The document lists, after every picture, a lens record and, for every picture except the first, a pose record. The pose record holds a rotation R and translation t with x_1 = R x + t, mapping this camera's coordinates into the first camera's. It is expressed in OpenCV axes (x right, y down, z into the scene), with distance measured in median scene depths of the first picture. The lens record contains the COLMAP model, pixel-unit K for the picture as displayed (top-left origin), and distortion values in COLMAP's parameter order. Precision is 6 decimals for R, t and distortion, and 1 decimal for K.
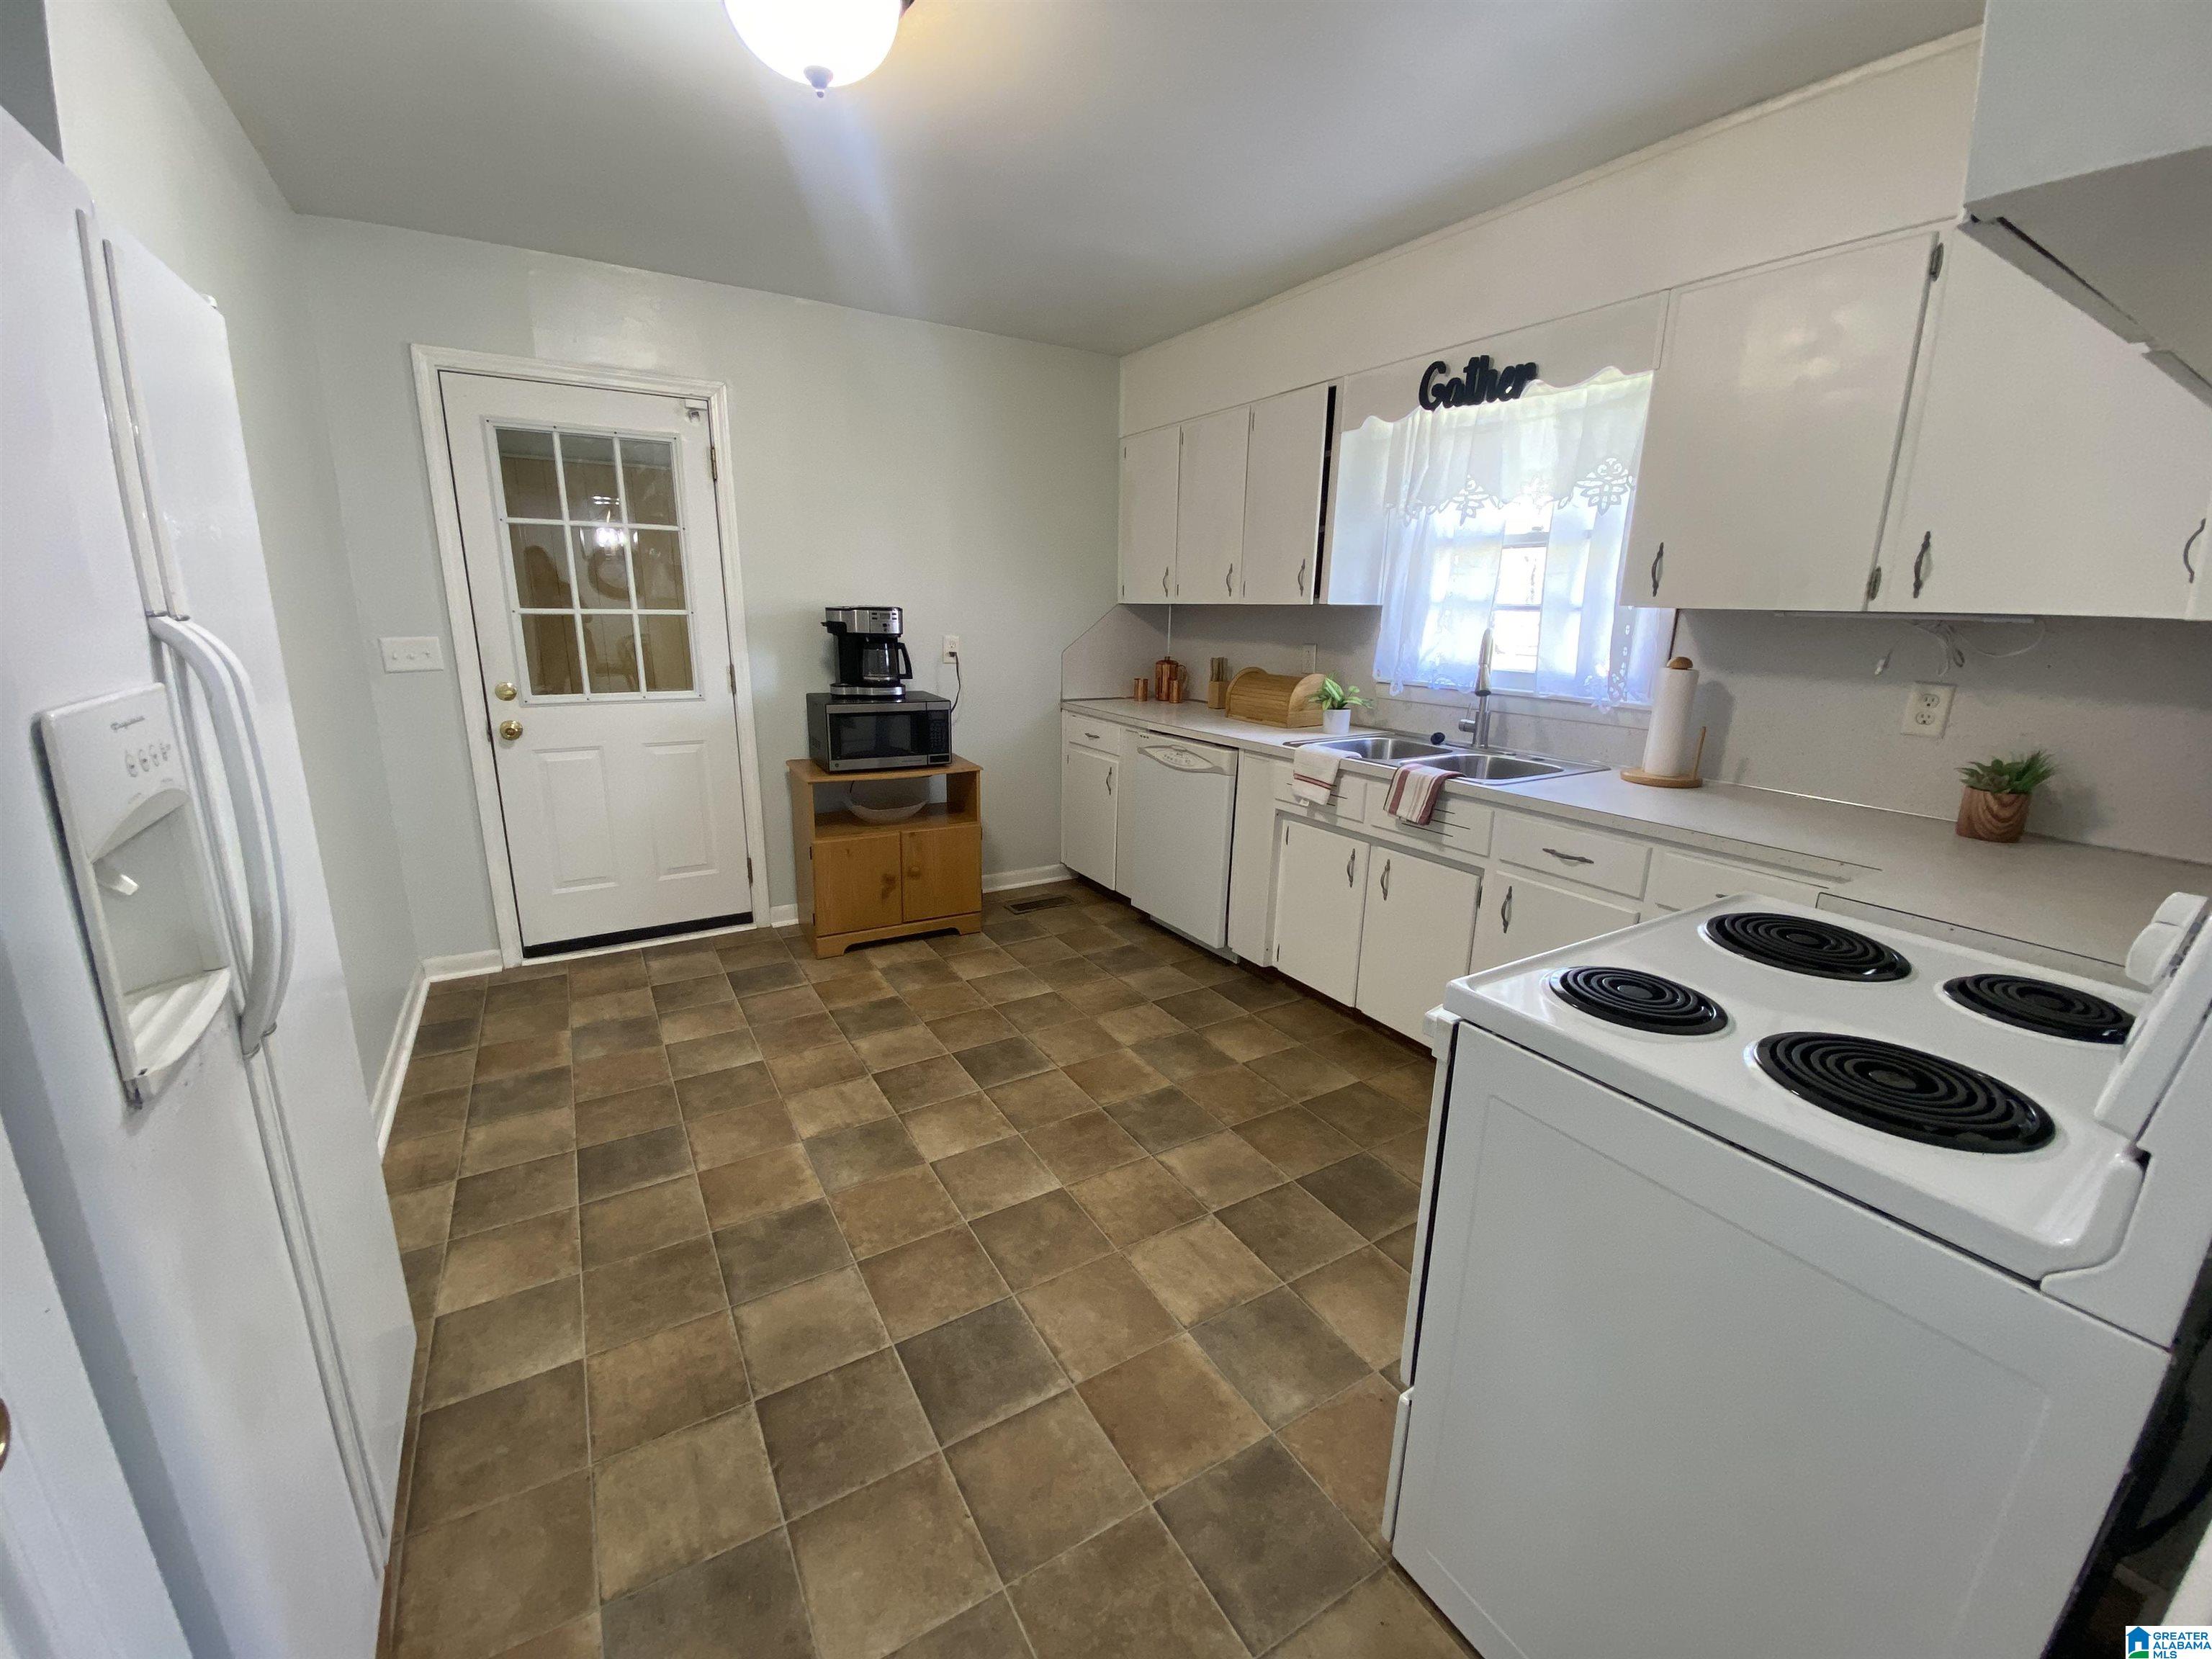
lens RADIAL K [[891.4, 0, 1103.8], [0, 891.4, 831.0], [0, 0, 1]] dist [0.073145, -0.048097]
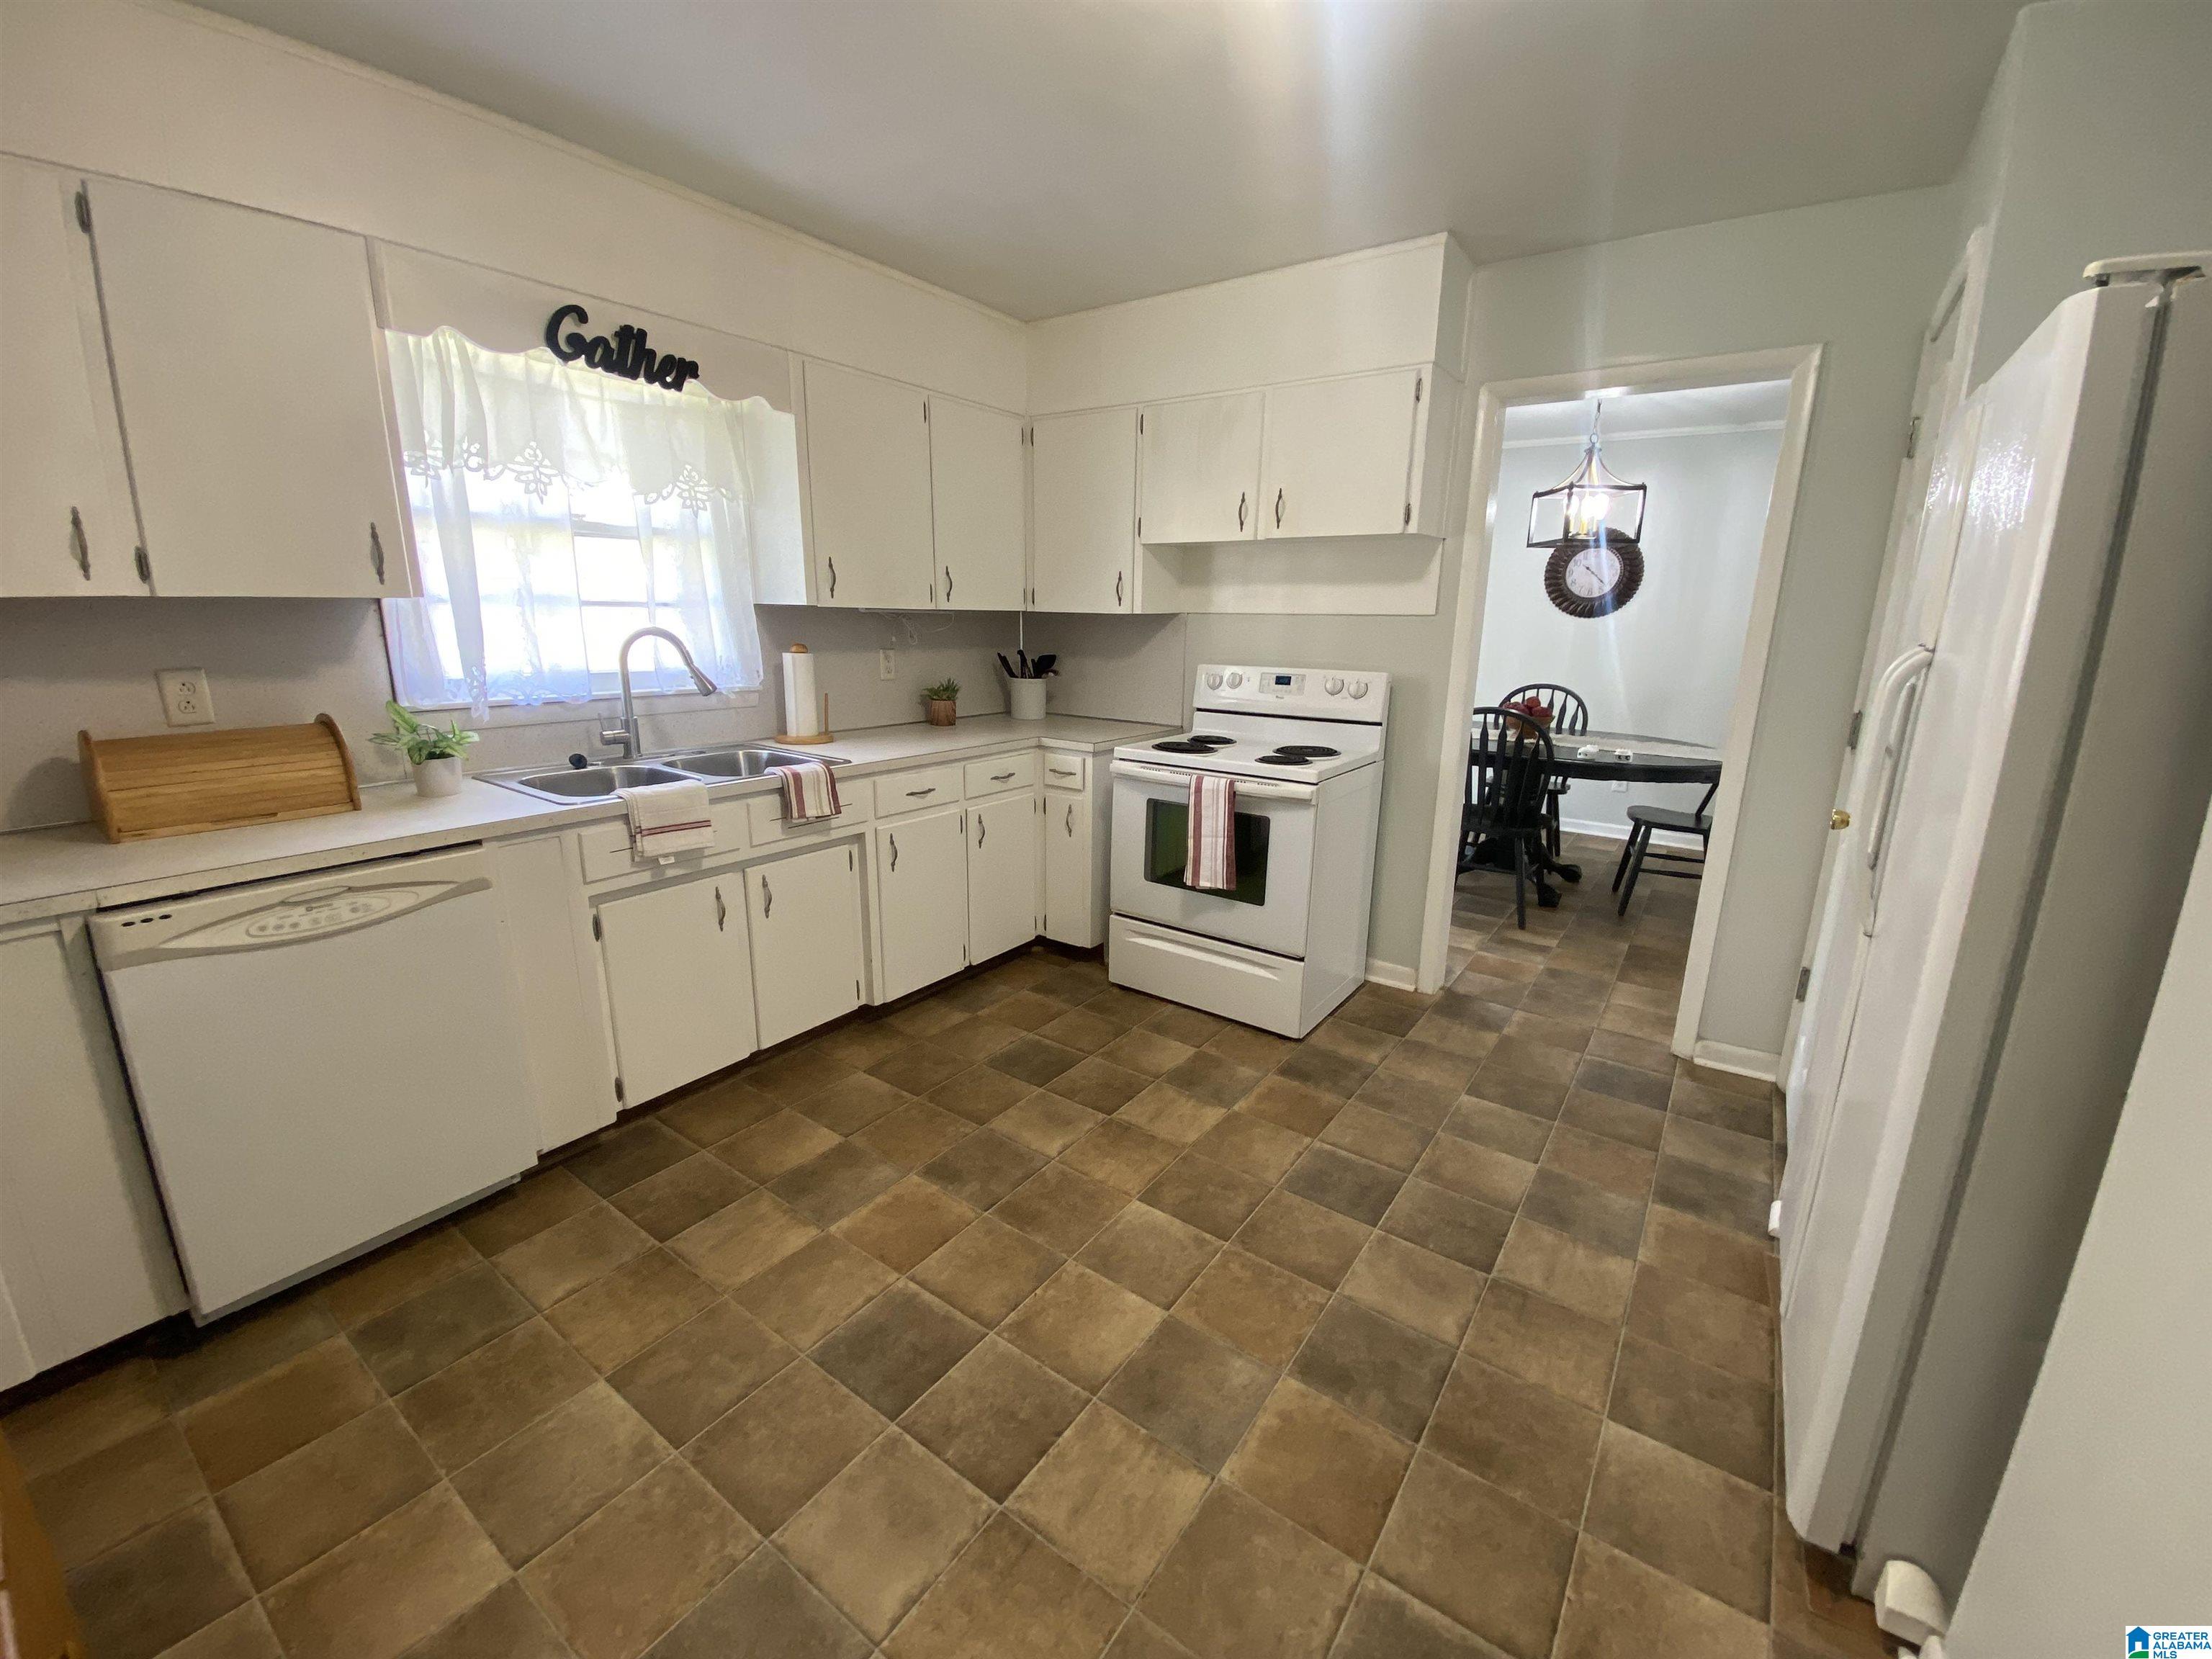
lens RADIAL K [[891.4, 0, 1103.8], [0, 891.4, 831.0], [0, 0, 1]] dist [0.073145, -0.048097]
pose [[-0.395303, -0.242544, 0.885950, -0.710991], [0.208202, 0.915746, 0.343599, -0.286142], [-0.894643, 0.320283, -0.311500, 1.054307]]
